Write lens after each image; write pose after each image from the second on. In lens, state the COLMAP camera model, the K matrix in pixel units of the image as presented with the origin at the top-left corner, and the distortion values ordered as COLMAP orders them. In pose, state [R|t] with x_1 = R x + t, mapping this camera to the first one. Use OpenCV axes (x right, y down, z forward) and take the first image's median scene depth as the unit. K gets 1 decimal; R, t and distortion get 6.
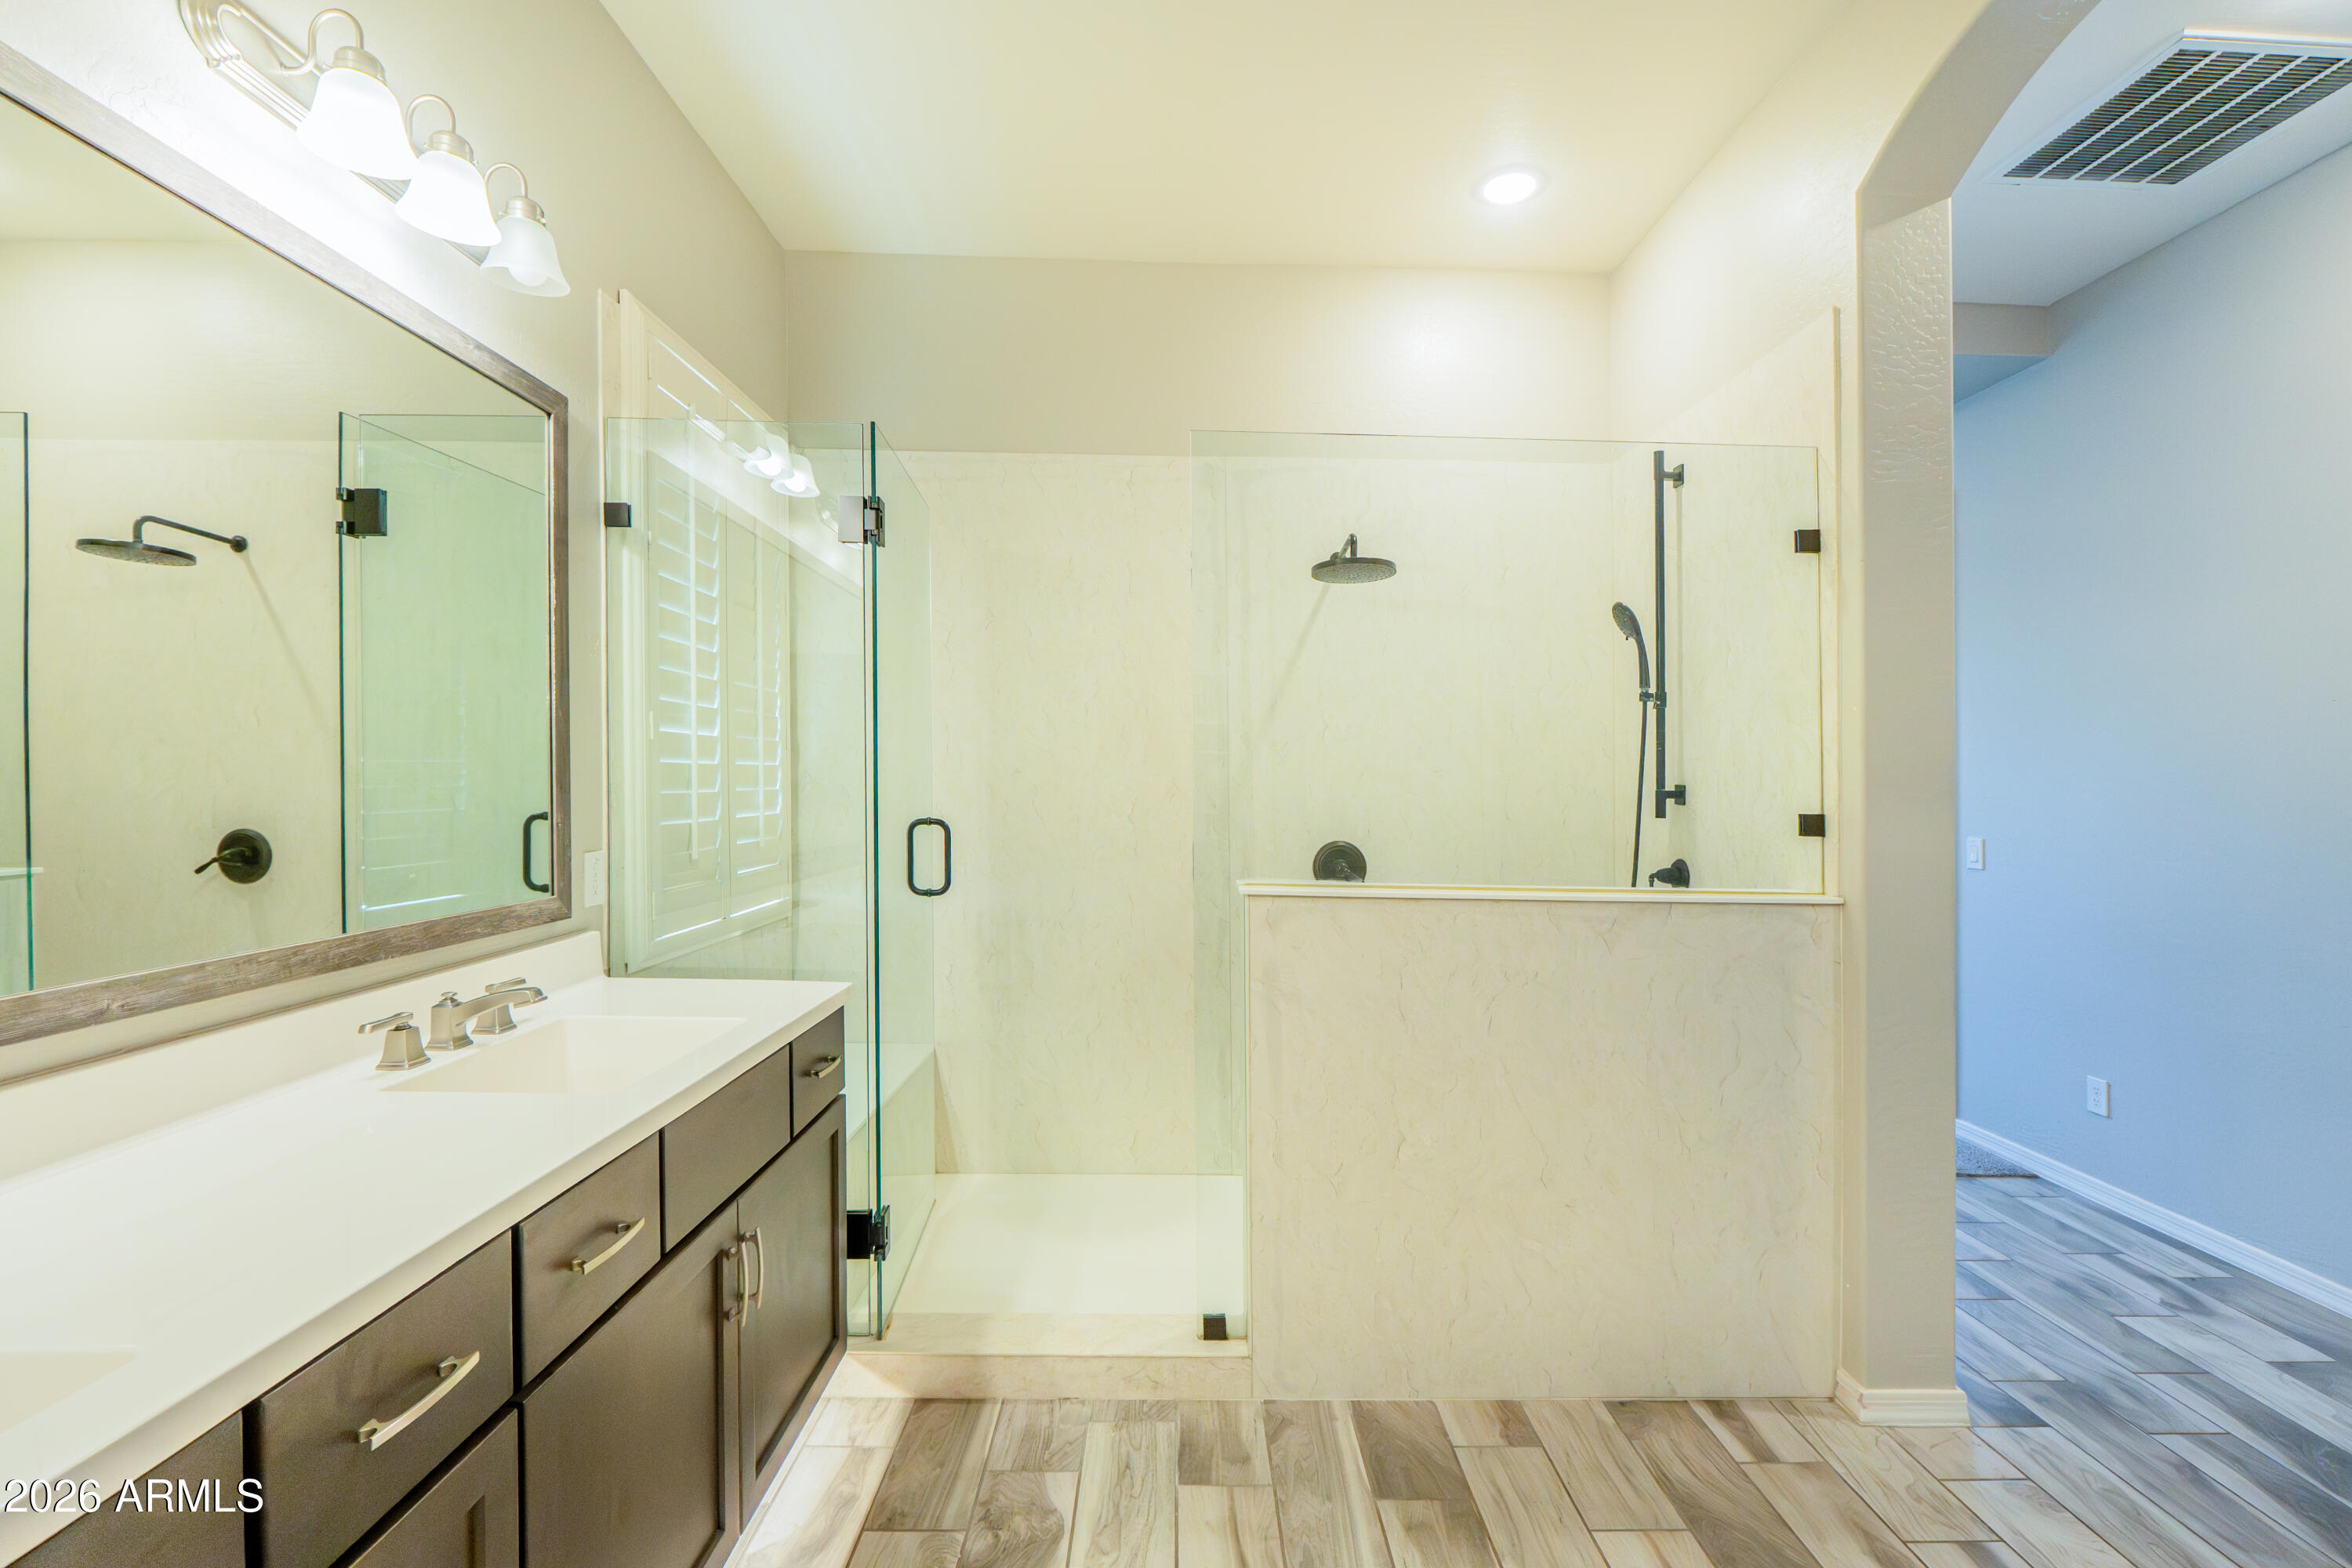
lens RADIAL K [[991.2, 0, 1157.7], [0, 991.2, 780.6], [0, 0, 1]] dist [-0.006778, 0.000926]
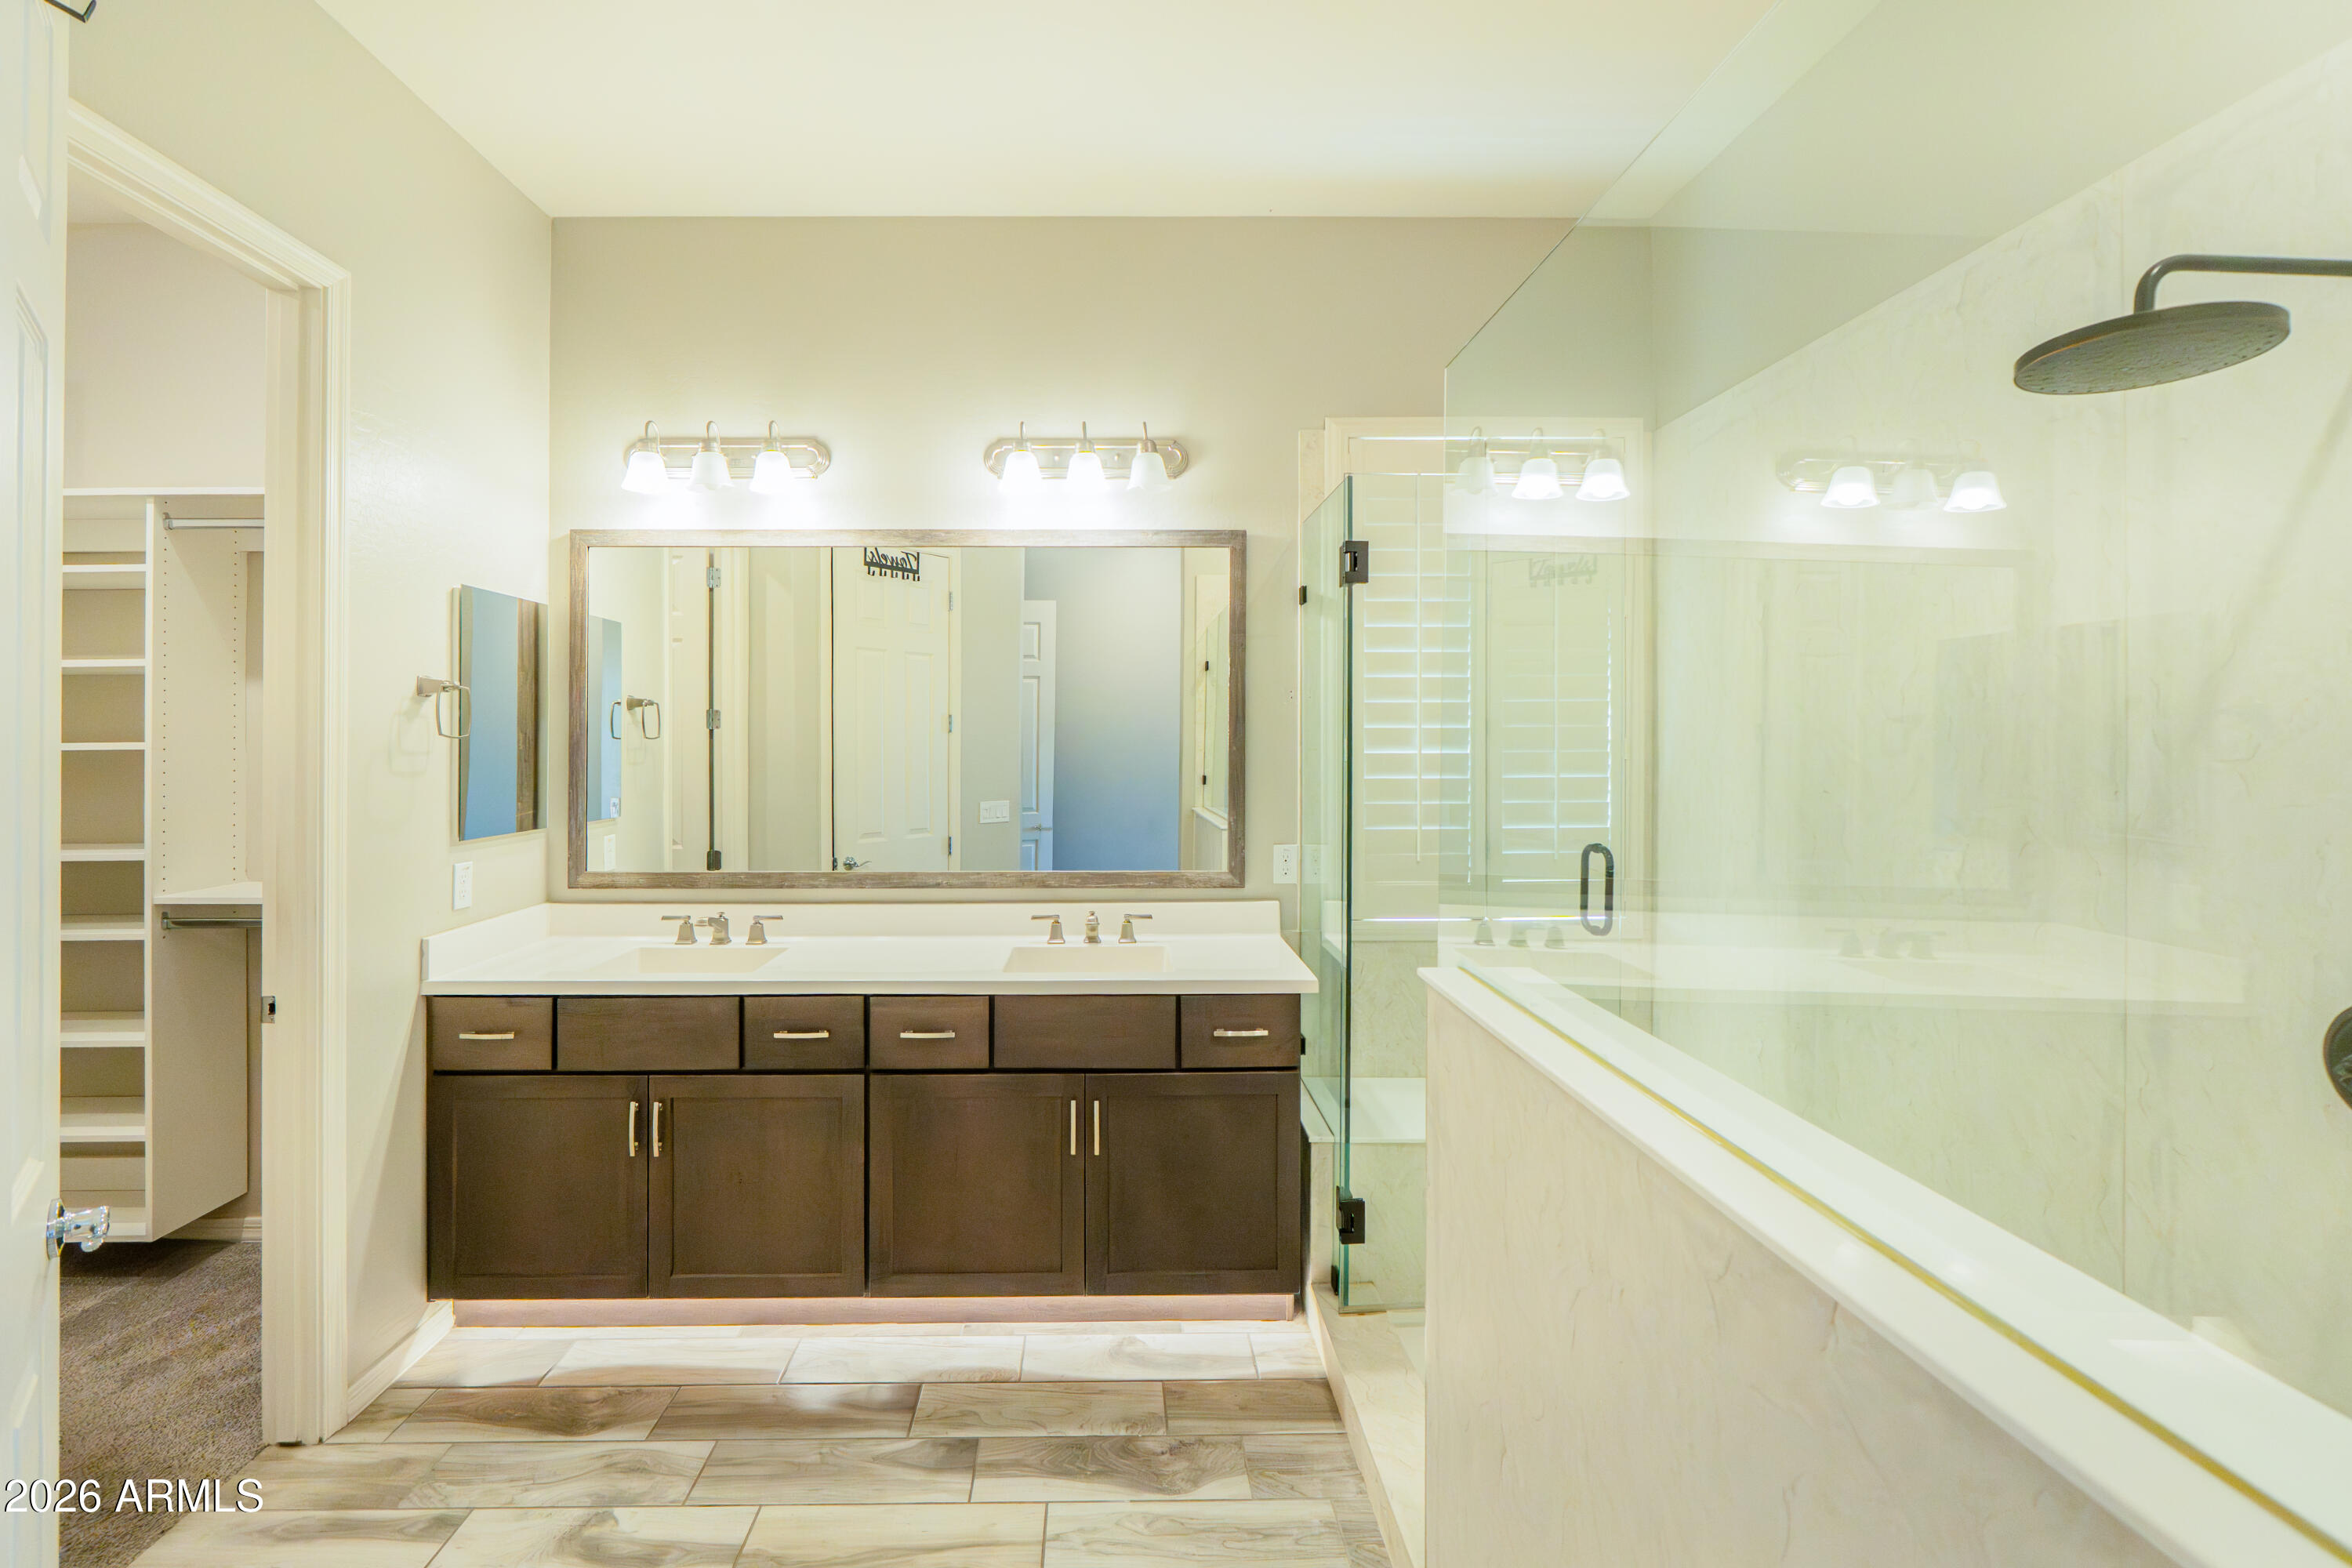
lens RADIAL K [[991.2, 0, 1158.4], [0, 991.2, 775.6], [0, 0, 1]] dist [-0.006778, 0.000926]
pose [[0.050806, 0.011571, -0.998642, 0.913754], [-0.003833, 0.999928, 0.011391, -0.046886], [0.998701, 0.003250, 0.050846, 0.854859]]
